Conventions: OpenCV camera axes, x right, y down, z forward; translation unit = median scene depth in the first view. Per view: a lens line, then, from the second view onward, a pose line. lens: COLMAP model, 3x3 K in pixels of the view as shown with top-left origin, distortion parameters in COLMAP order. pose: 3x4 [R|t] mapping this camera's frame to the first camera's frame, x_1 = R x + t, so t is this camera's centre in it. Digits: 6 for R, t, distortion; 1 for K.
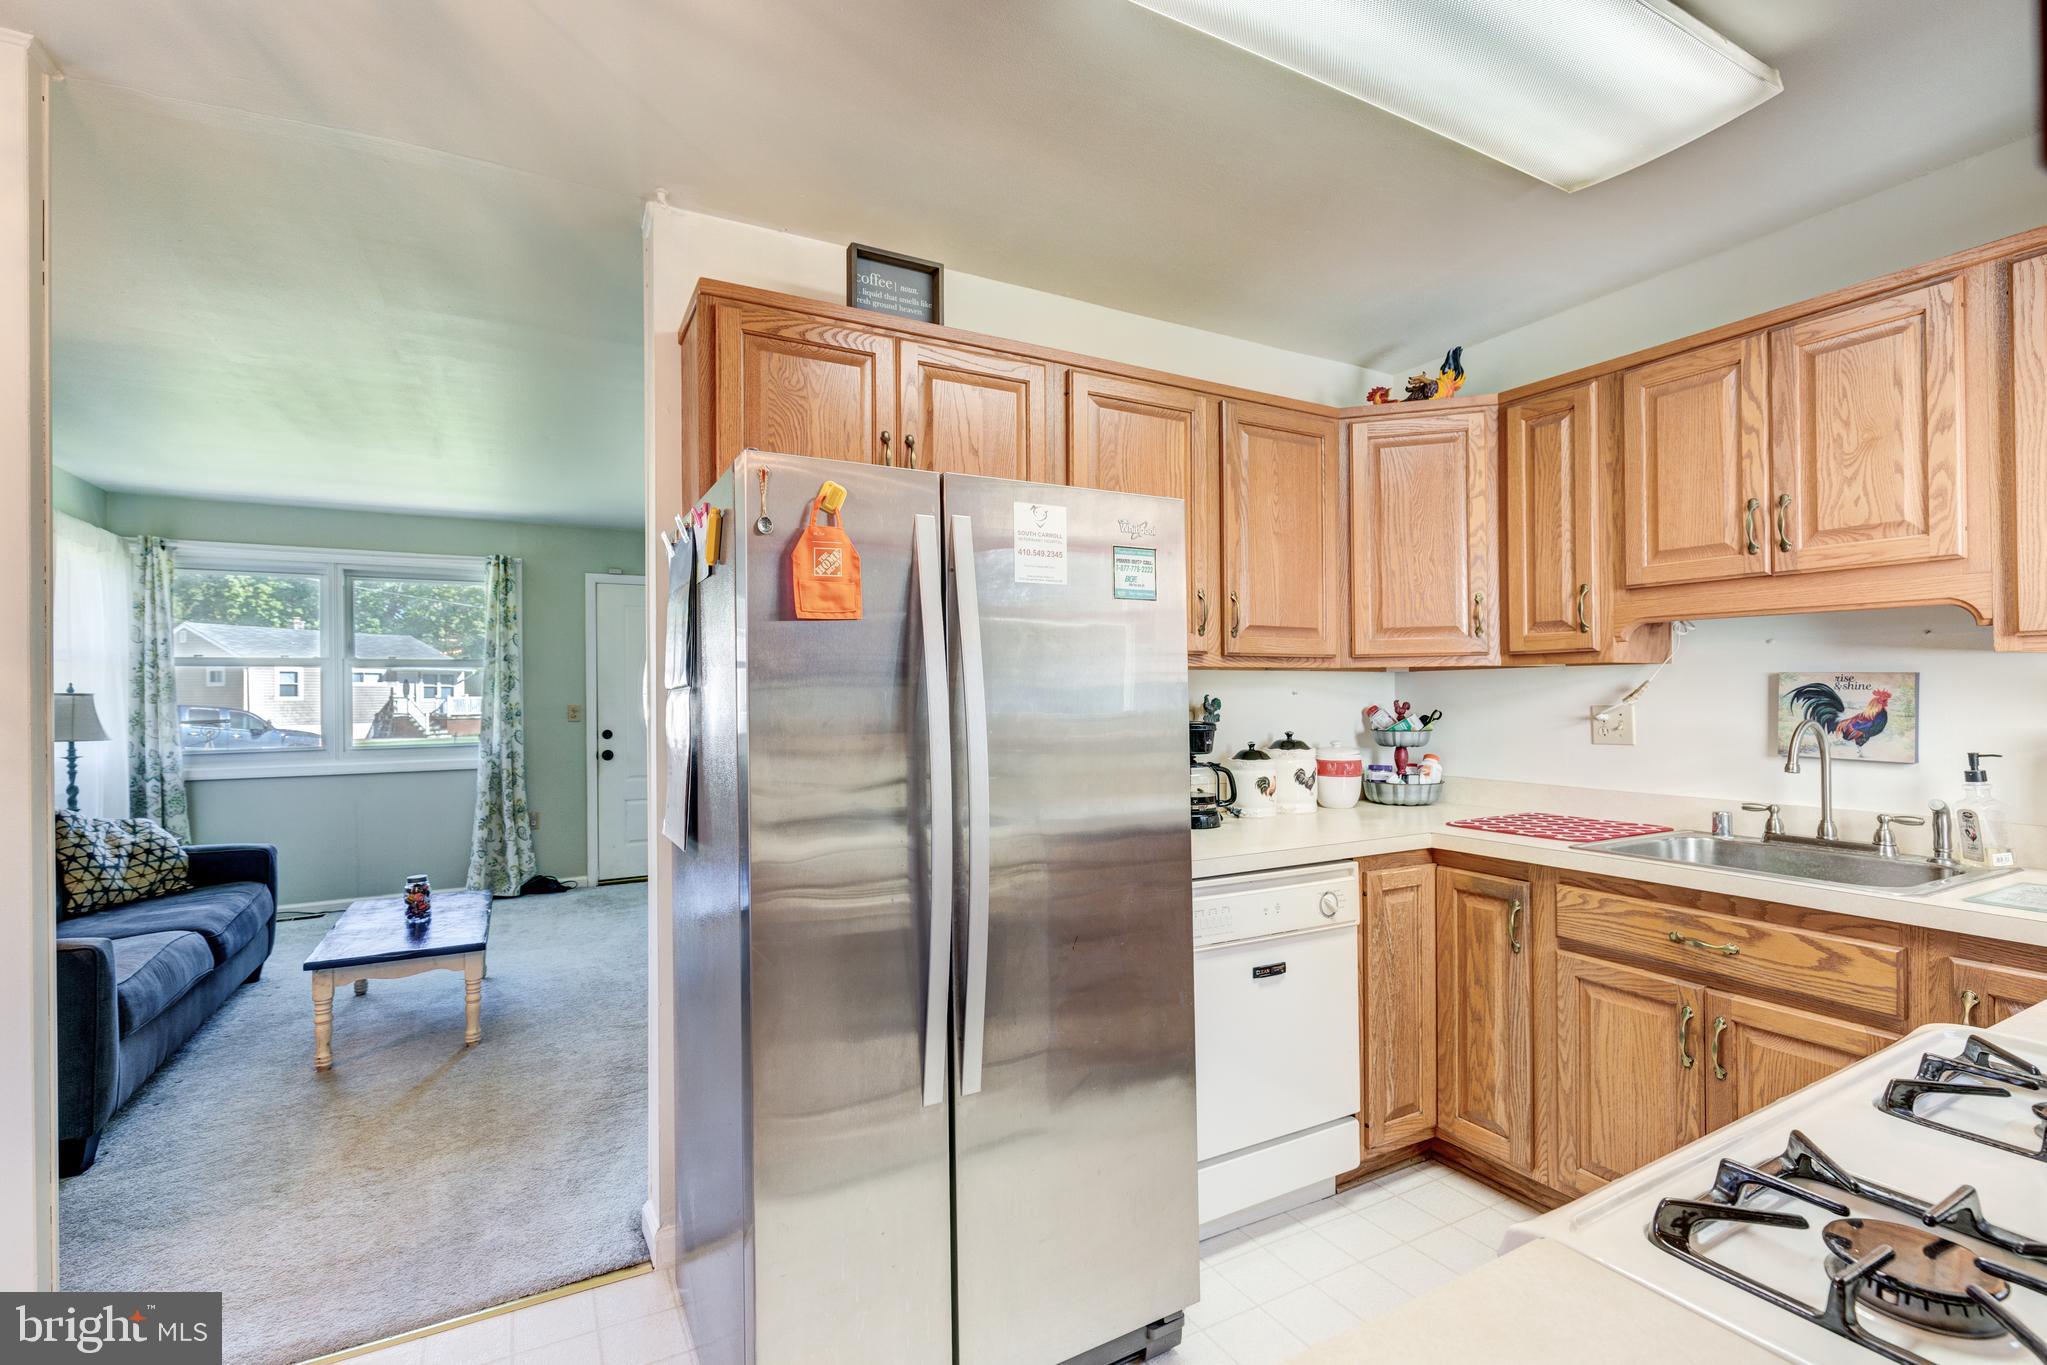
lens RADIAL K [[937.8, 0, 1026.5], [0, 937.8, 685.7], [0, 0, 1]] dist [0.012322, -0.003622]
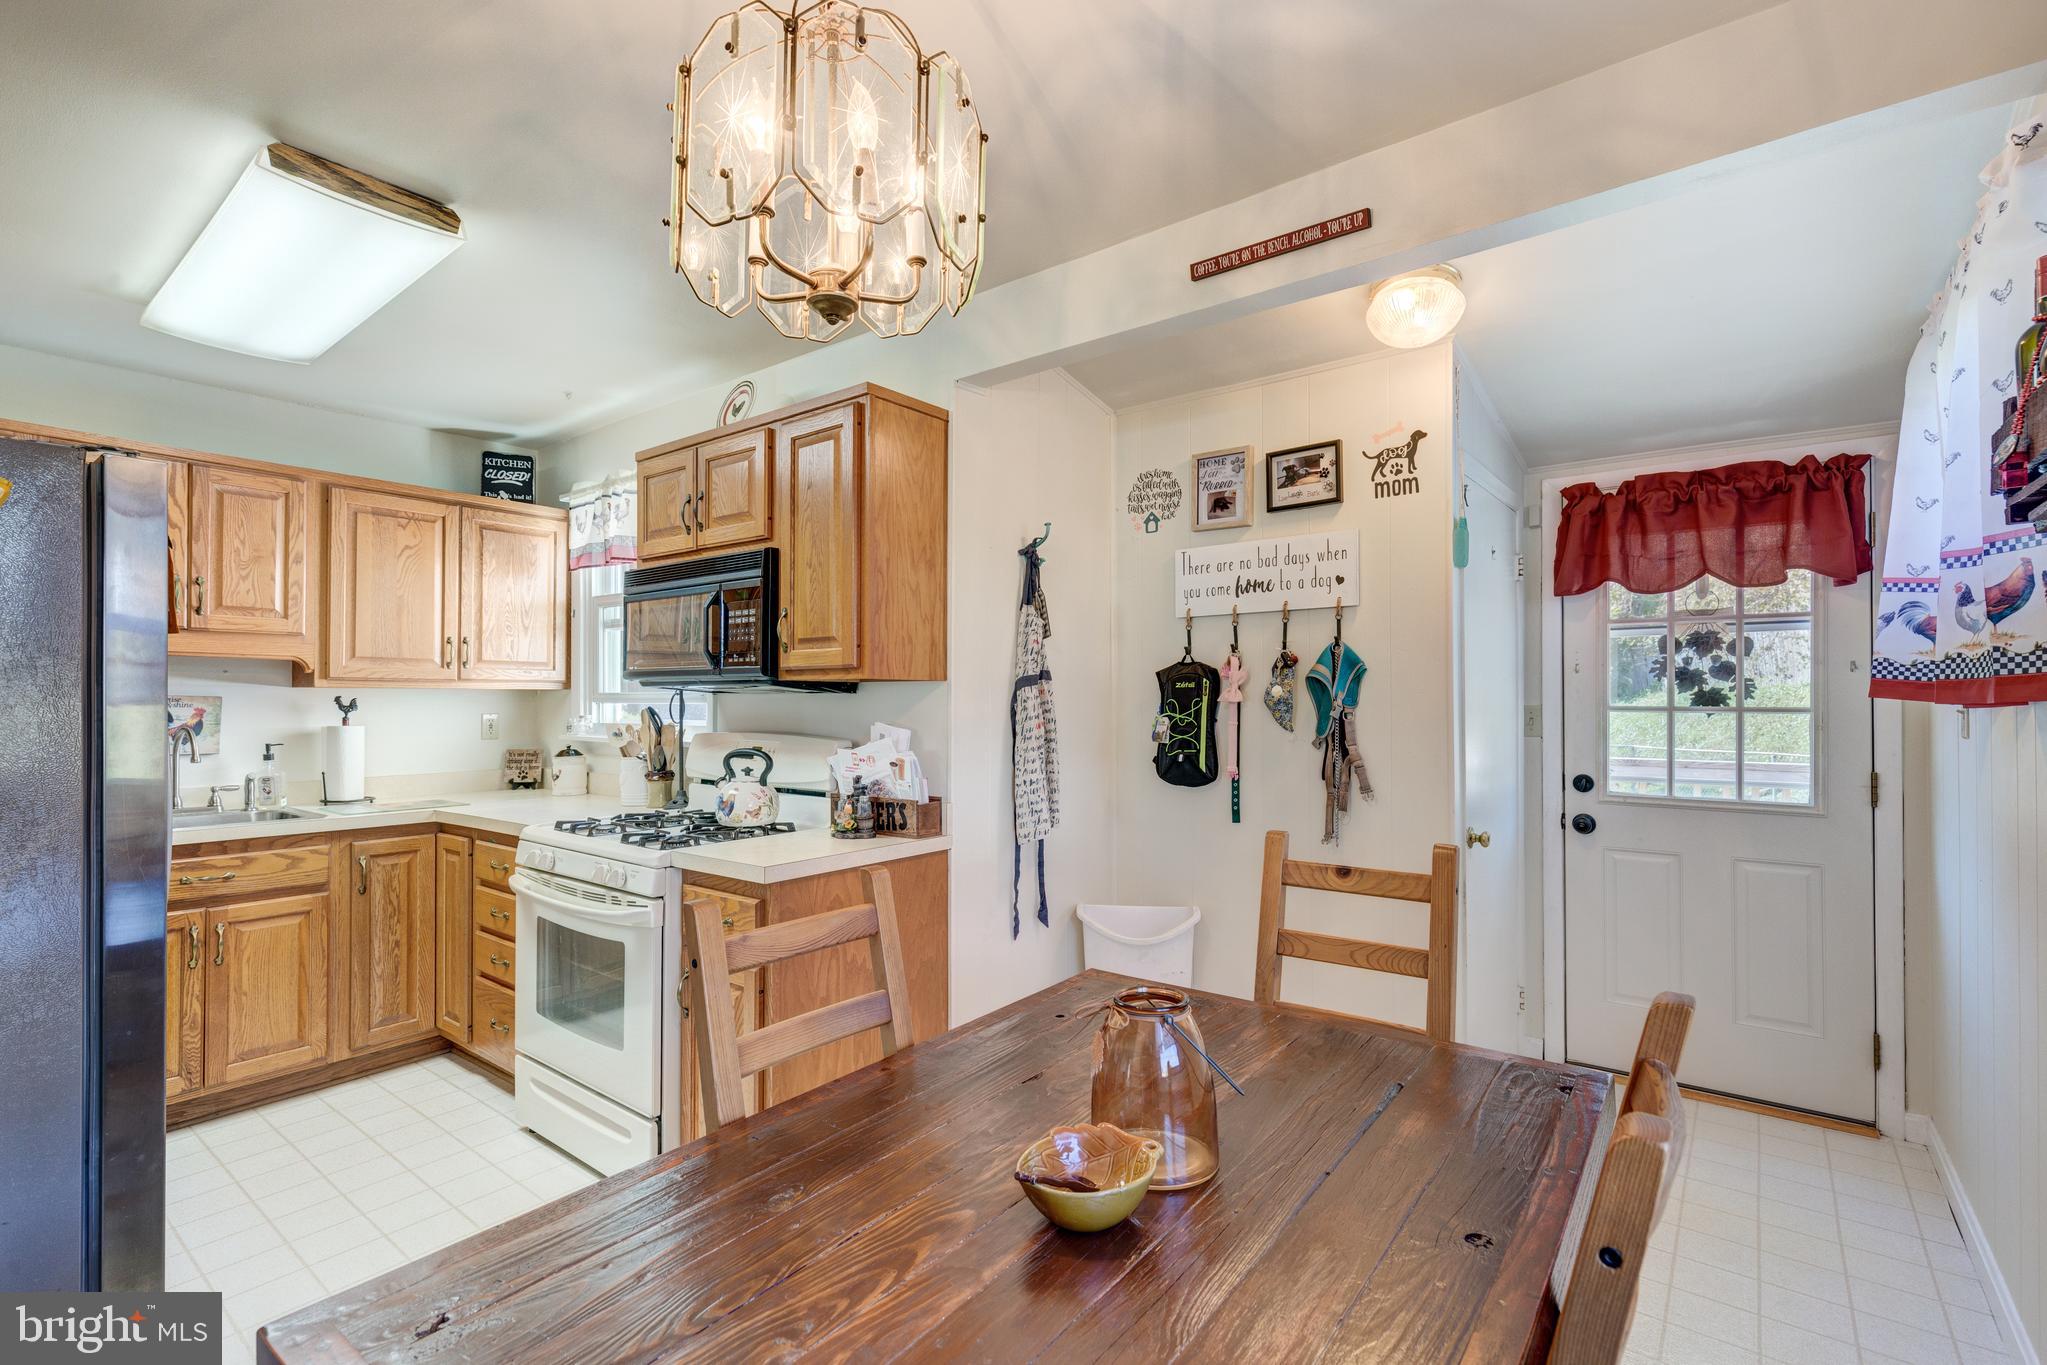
lens RADIAL K [[937.8, 0, 1028.1], [0, 937.8, 692.6], [0, 0, 1]] dist [0.012322, -0.003622]
pose [[-0.404522, 0.018362, 0.914344, -0.736346], [-0.003930, 0.999754, -0.021816, 0.006057], [-0.914520, -0.012419, -0.404350, 0.269858]]
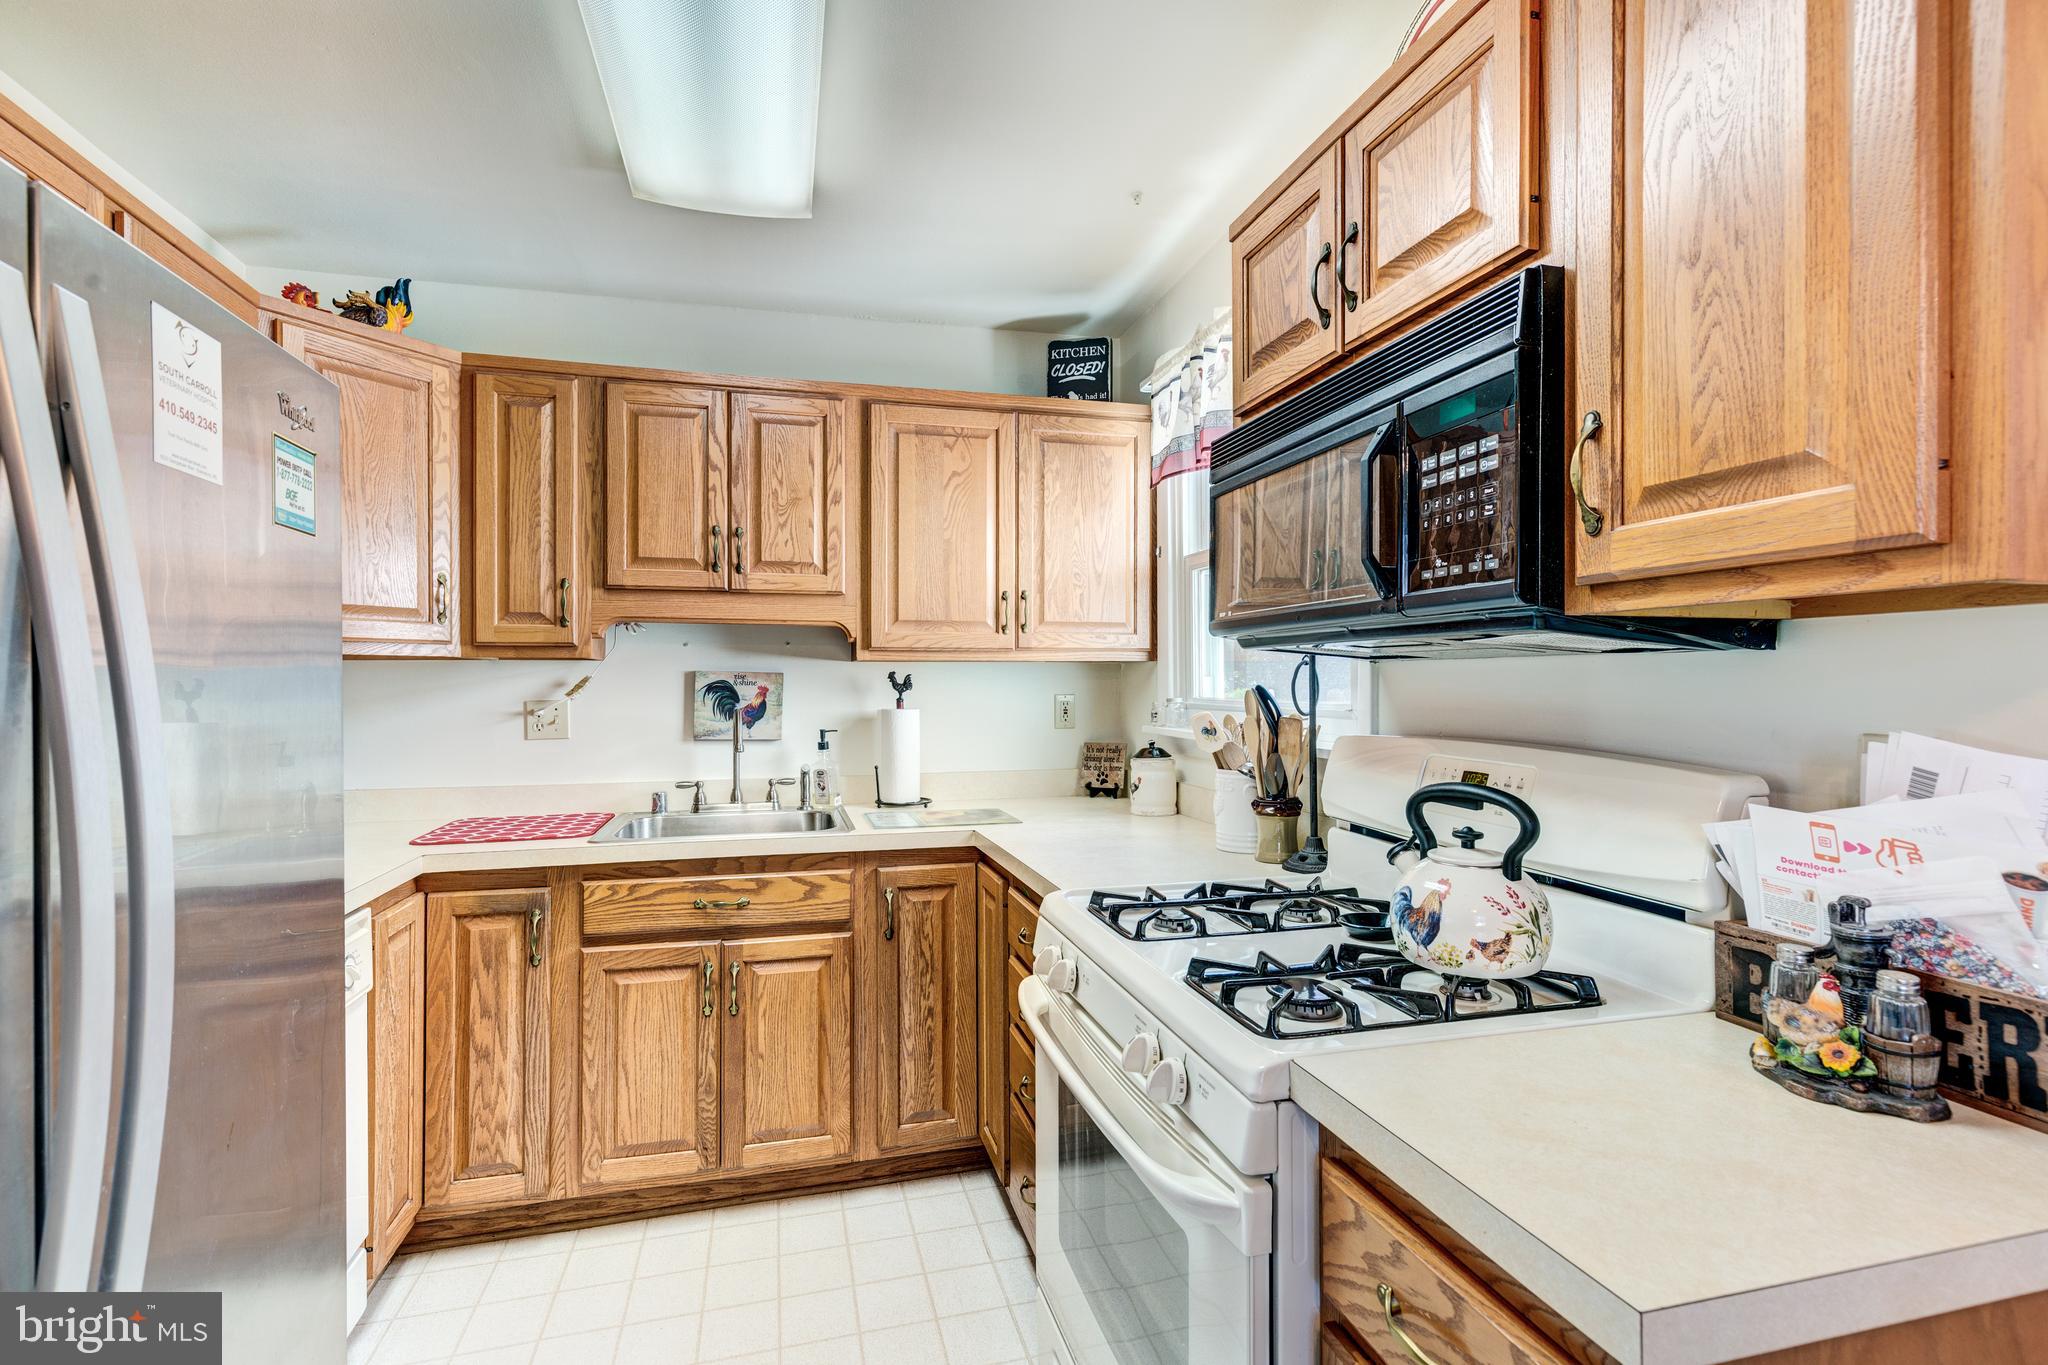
lens RADIAL K [[938.3, 0, 1007.0], [0, 938.3, 679.0], [0, 0, 1]] dist [0.012322, -0.003622]
pose [[0.249979, 0.010473, 0.968195, -0.200897], [-0.007419, 0.999933, -0.008901, 0.003125], [-0.968223, -0.004958, 0.250040, 0.235889]]
